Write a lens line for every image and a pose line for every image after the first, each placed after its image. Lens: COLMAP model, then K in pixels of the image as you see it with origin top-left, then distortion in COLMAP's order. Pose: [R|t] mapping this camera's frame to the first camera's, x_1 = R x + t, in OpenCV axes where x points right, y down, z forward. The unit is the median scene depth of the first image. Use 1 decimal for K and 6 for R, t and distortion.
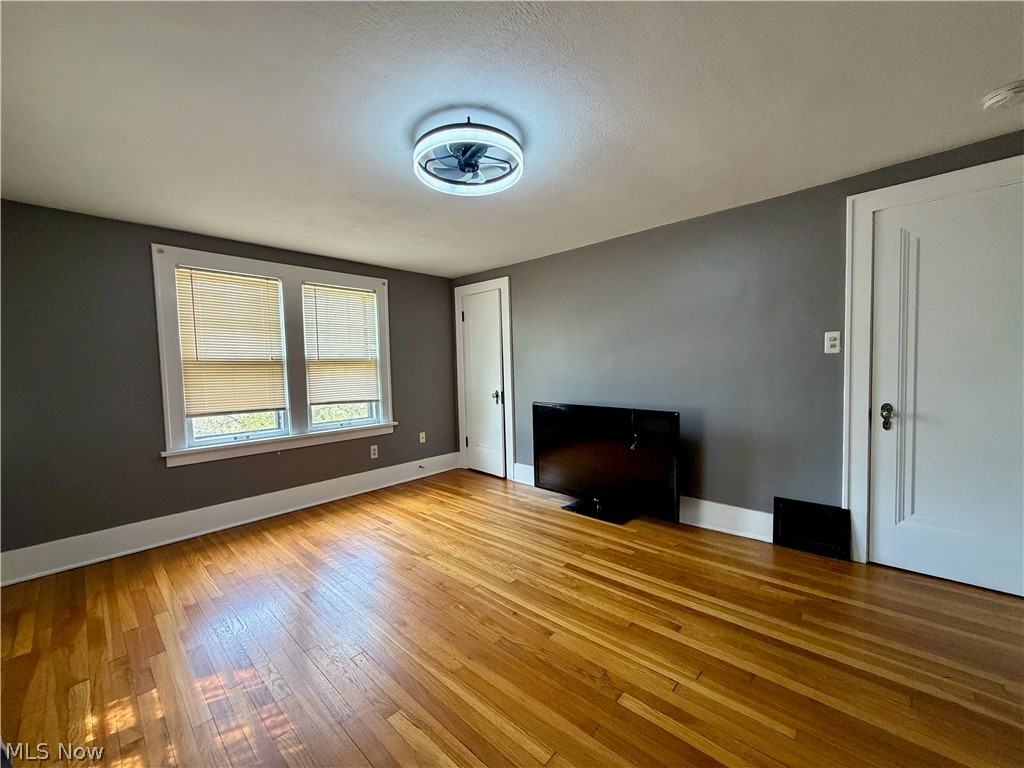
lens RADIAL K [[407.6, 0, 508.5], [0, 407.6, 386.9], [0, 0, 1]] dist [0.000413, -0.000065]
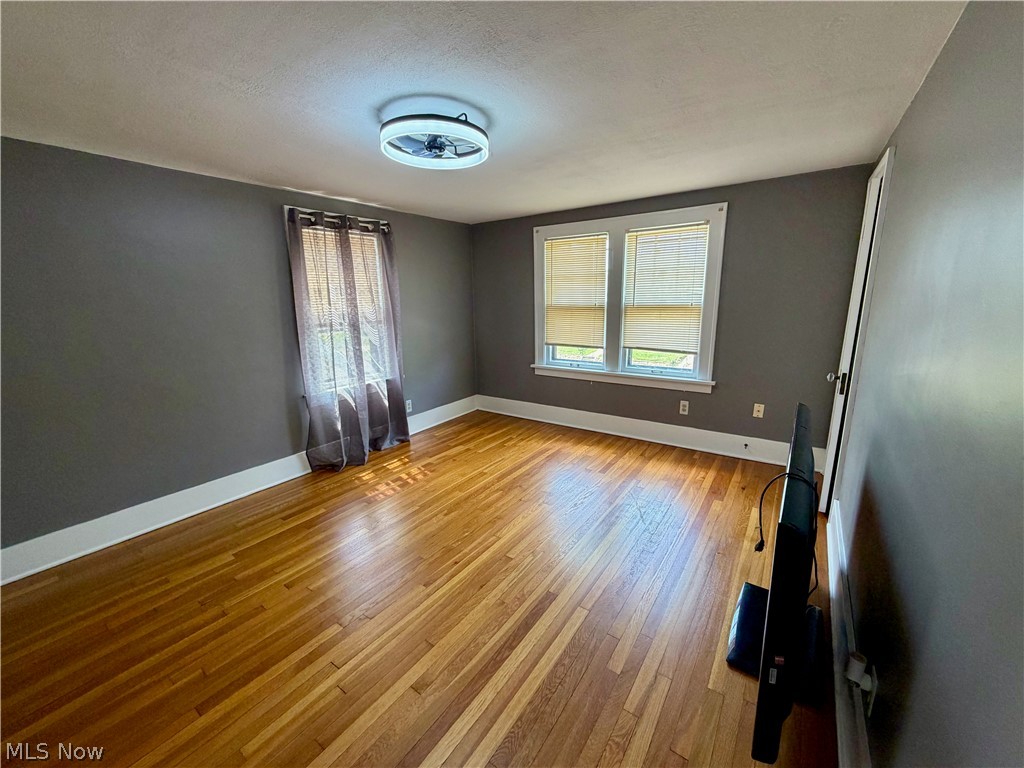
lens RADIAL K [[407.6, 0, 508.5], [0, 407.6, 386.9], [0, 0, 1]] dist [0.000413, -0.000065]
pose [[0.131606, 0.243034, -0.961048, 0.584617], [-0.029931, 0.970013, 0.241202, -0.114728], [0.990850, -0.002978, 0.134934, 0.575377]]
